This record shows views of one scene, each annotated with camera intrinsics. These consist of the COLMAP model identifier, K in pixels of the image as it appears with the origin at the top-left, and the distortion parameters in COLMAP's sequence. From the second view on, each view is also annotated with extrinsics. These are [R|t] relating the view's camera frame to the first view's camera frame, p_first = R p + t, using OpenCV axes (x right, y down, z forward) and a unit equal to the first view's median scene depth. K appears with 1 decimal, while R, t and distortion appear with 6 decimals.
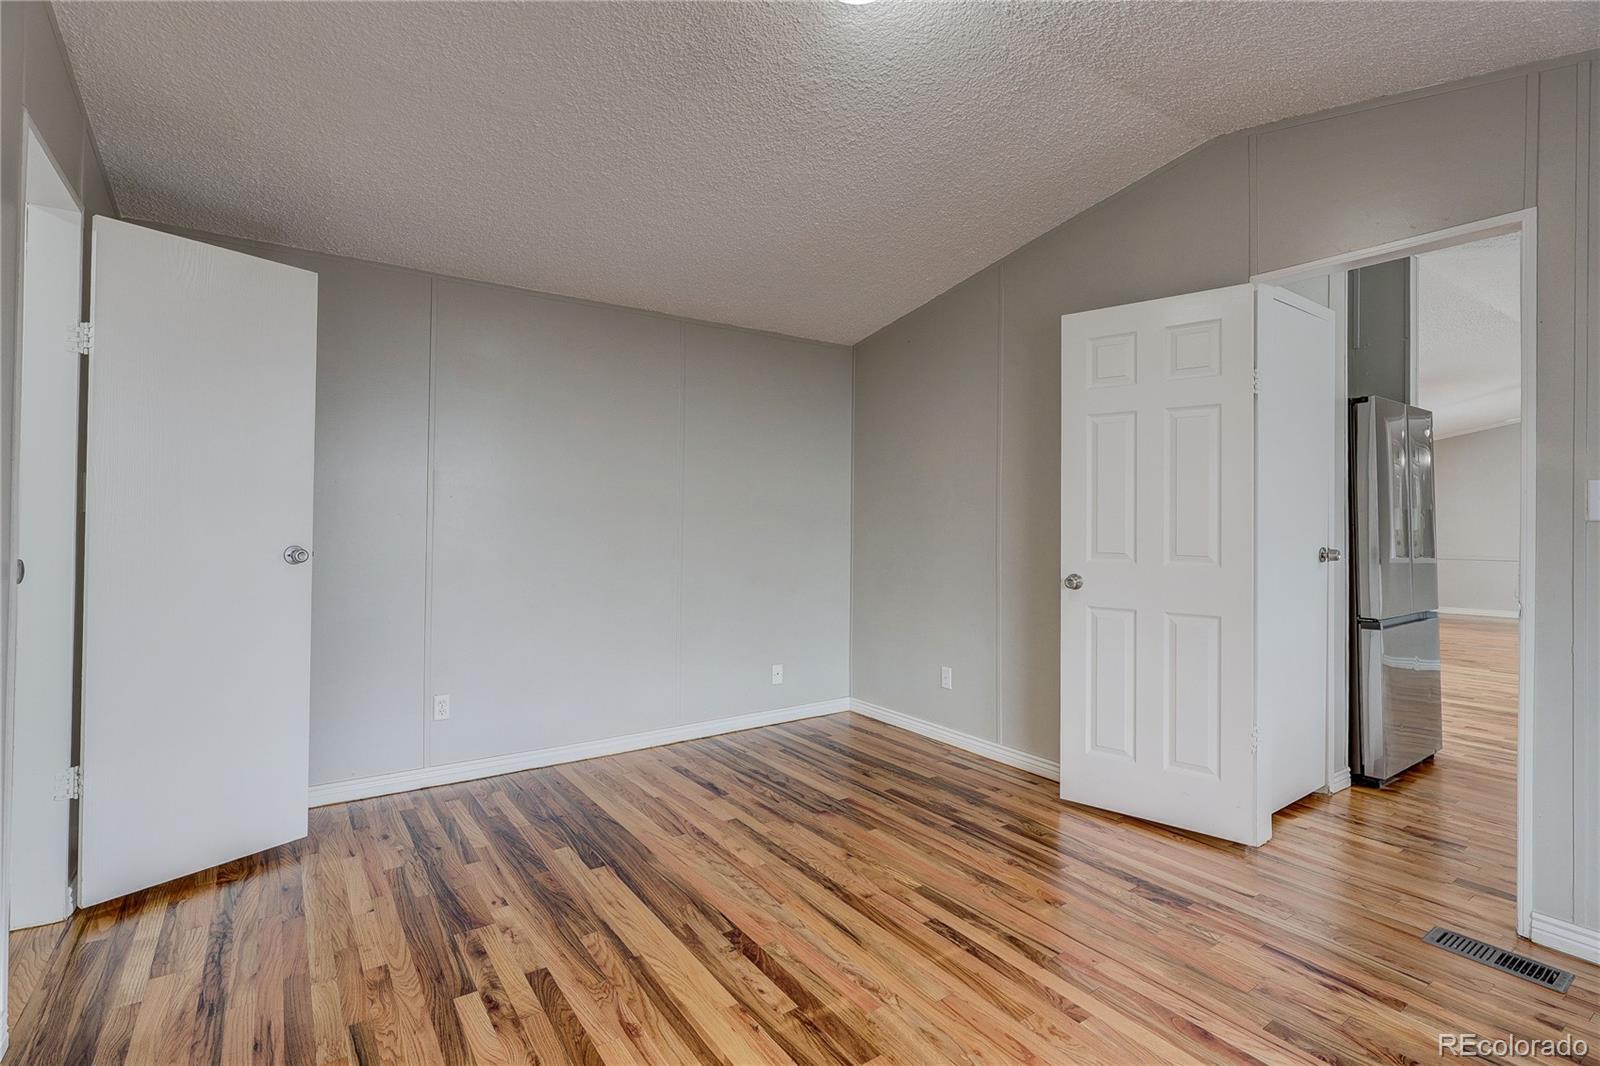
lens RADIAL K [[750.9, 0, 814.1], [0, 750.9, 532.6], [0, 0, 1]] dist [-0.008692, 0.003155]
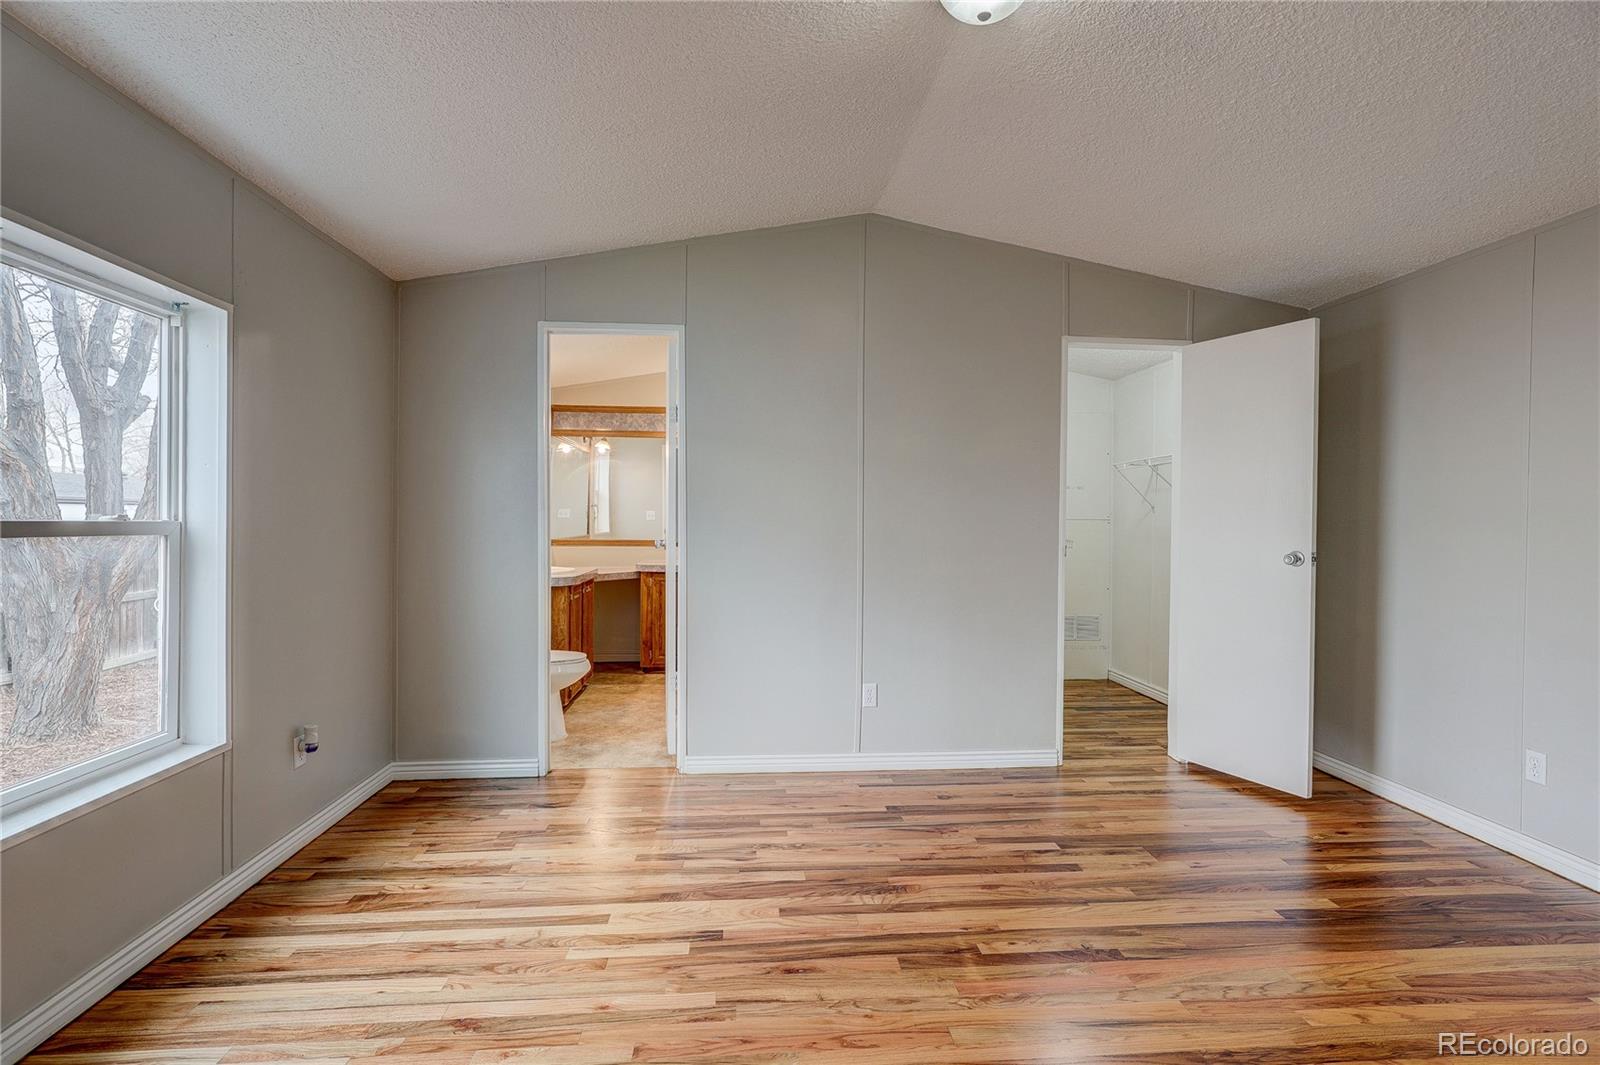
lens RADIAL K [[750.9, 0, 789.0], [0, 750.9, 531.0], [0, 0, 1]] dist [-0.008692, 0.003155]
pose [[-0.518096, 0.003384, -0.855316, 1.015794], [-0.031696, 0.999229, 0.023152, -0.022147], [0.854735, 0.039105, -0.517589, 1.212669]]
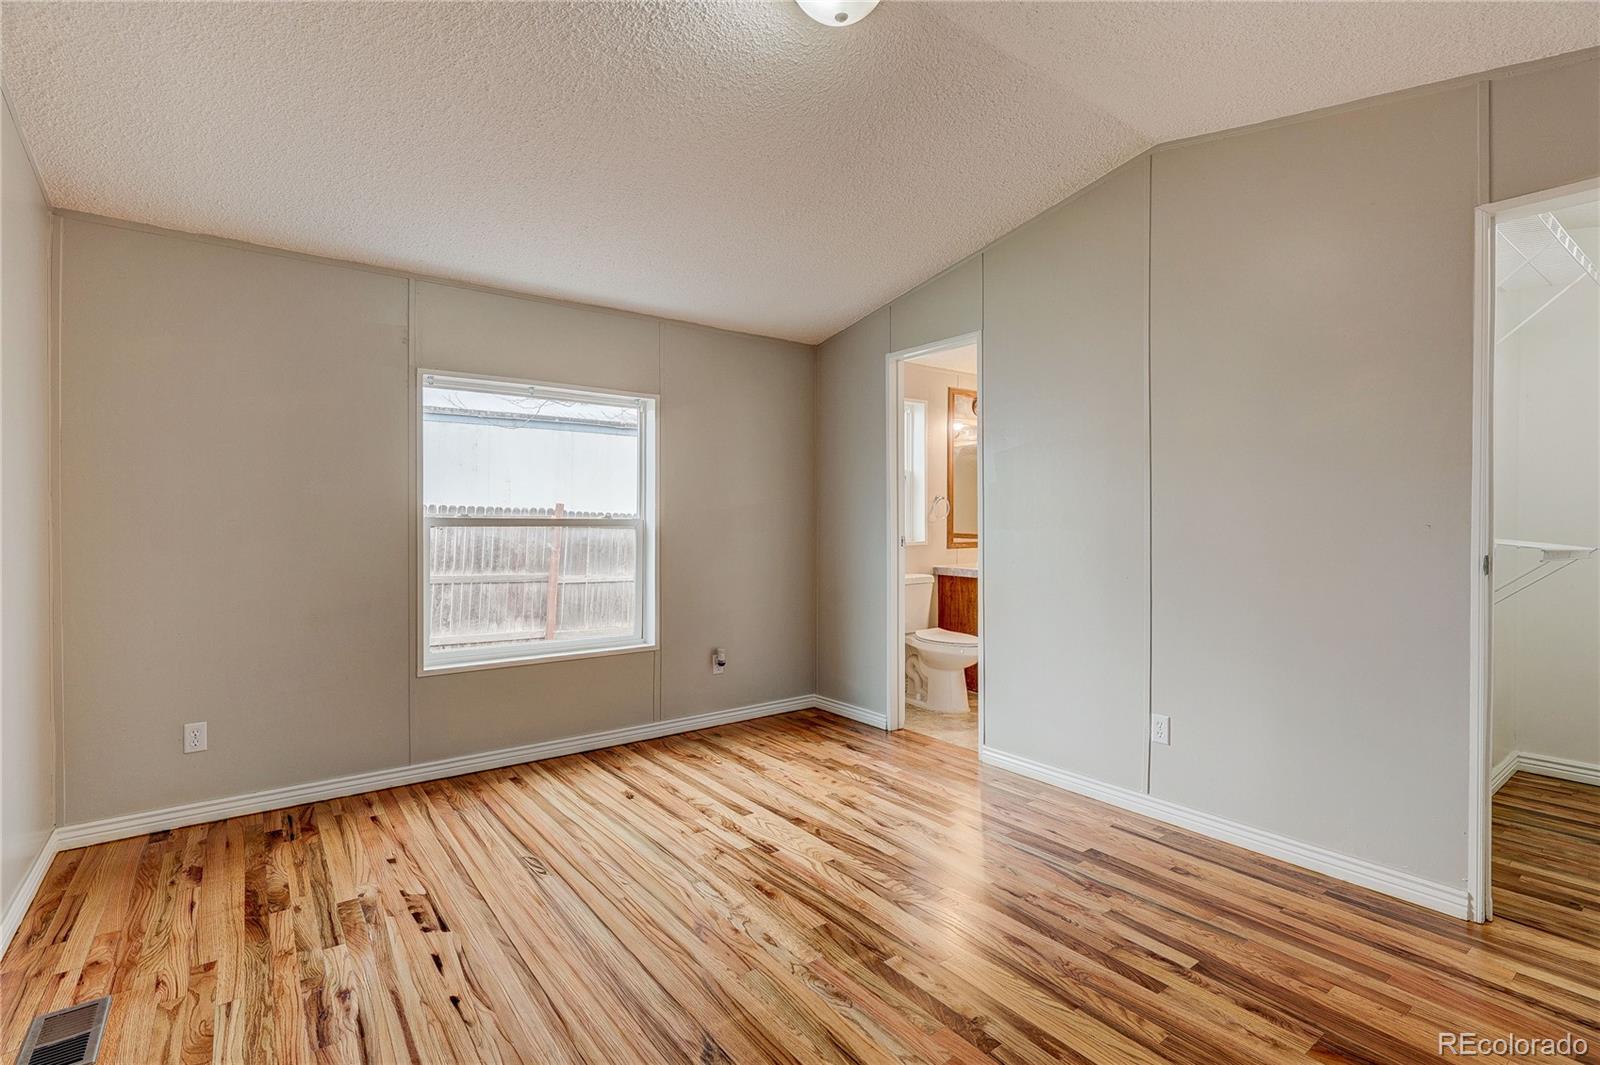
lens RADIAL K [[750.9, 0, 796.1], [0, 750.9, 529.9], [0, 0, 1]] dist [-0.008692, 0.003155]
pose [[-0.999807, -0.006754, -0.018454, 0.122541], [-0.007570, 0.998981, 0.044483, -0.046692], [0.018135, 0.044614, -0.998840, 1.914514]]
